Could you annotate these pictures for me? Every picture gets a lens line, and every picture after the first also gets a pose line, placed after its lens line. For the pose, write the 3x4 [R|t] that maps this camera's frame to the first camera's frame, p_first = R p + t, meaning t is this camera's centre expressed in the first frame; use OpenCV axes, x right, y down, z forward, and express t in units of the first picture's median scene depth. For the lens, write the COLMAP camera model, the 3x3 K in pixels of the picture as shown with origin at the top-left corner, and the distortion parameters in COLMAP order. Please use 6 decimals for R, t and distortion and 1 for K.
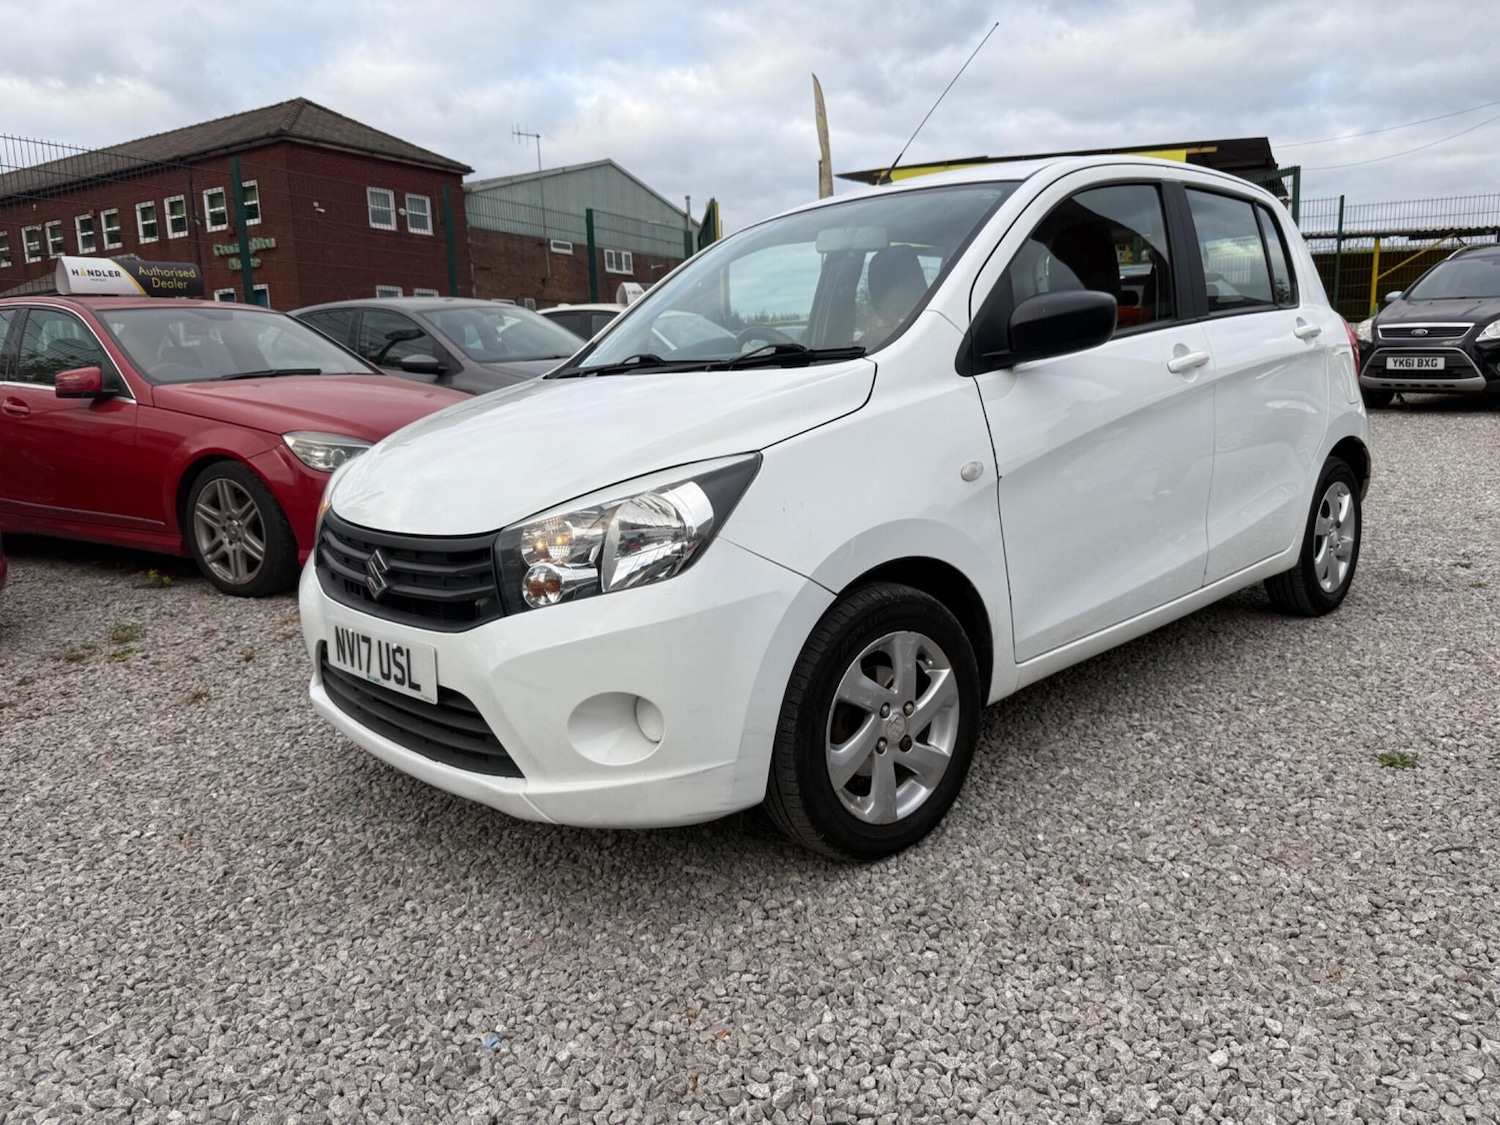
lens RADIAL K [[1103.6, 0, 744.4], [0, 1103.6, 561.2], [0, 0, 1]] dist [0.002922, -0.012834]
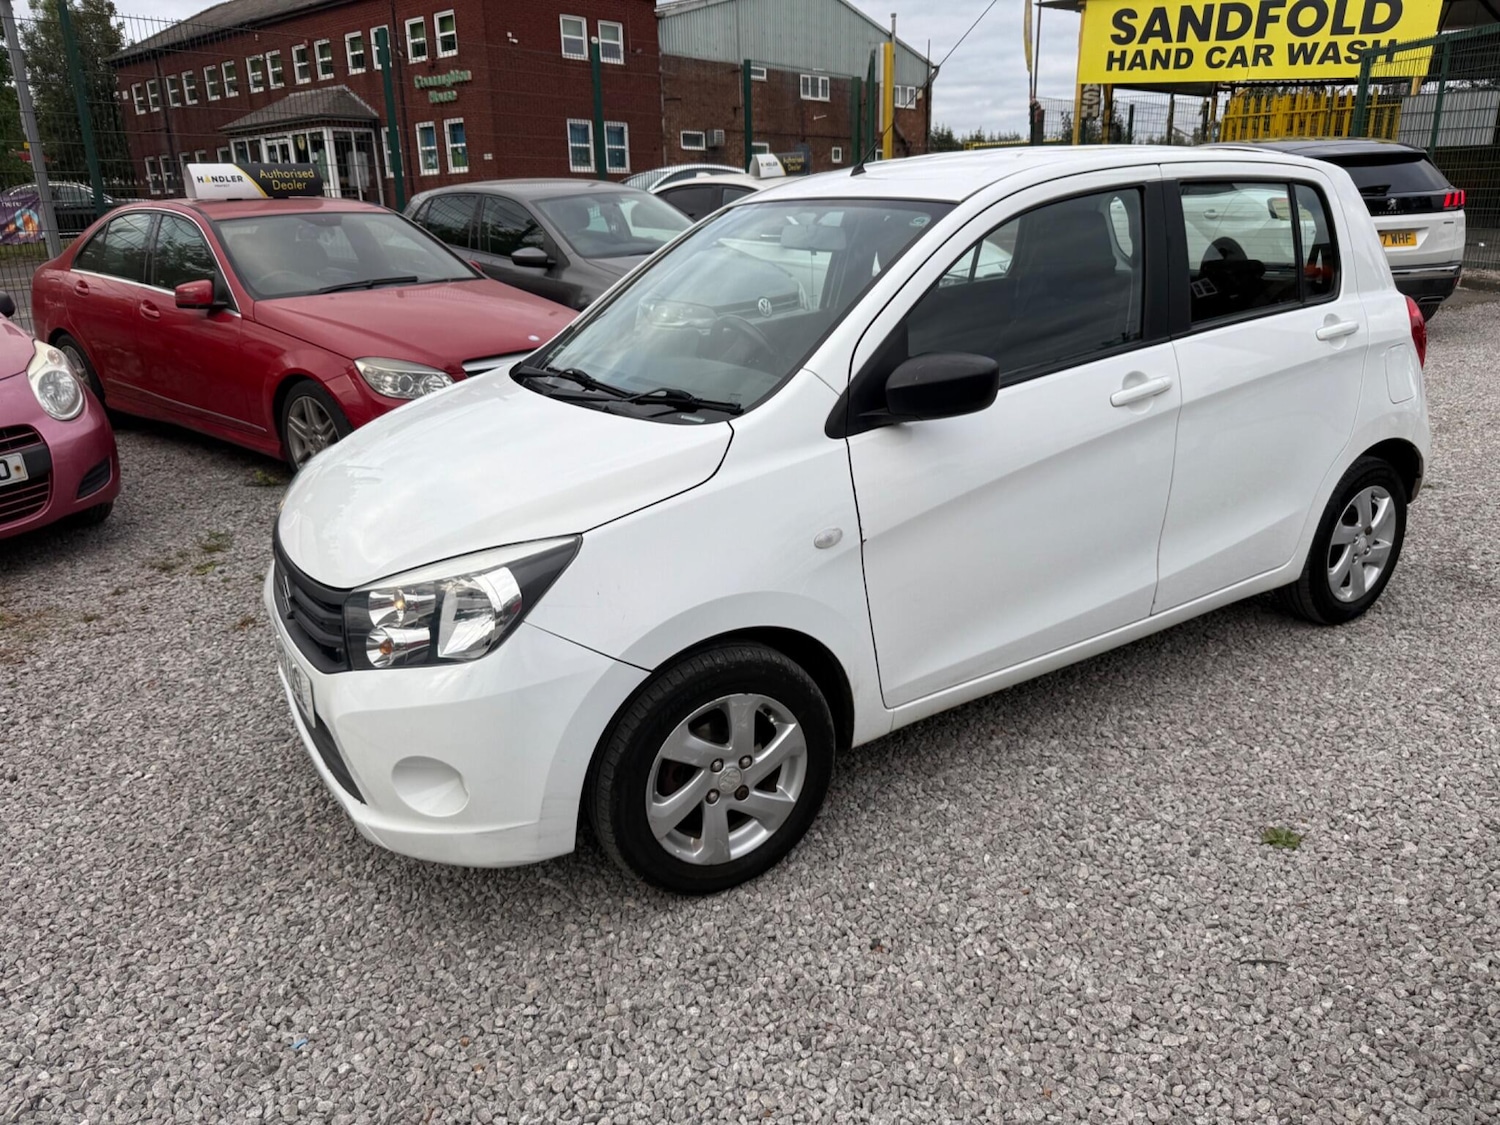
lens RADIAL K [[1103.6, 0, 744.4], [0, 1103.6, 561.2], [0, 0, 1]] dist [0.002922, -0.012834]
pose [[0.982567, 0.072447, -0.171214, 0.298116], [-0.045816, 0.986904, 0.154665, -0.208707], [0.180176, -0.144124, 0.973018, -0.003585]]
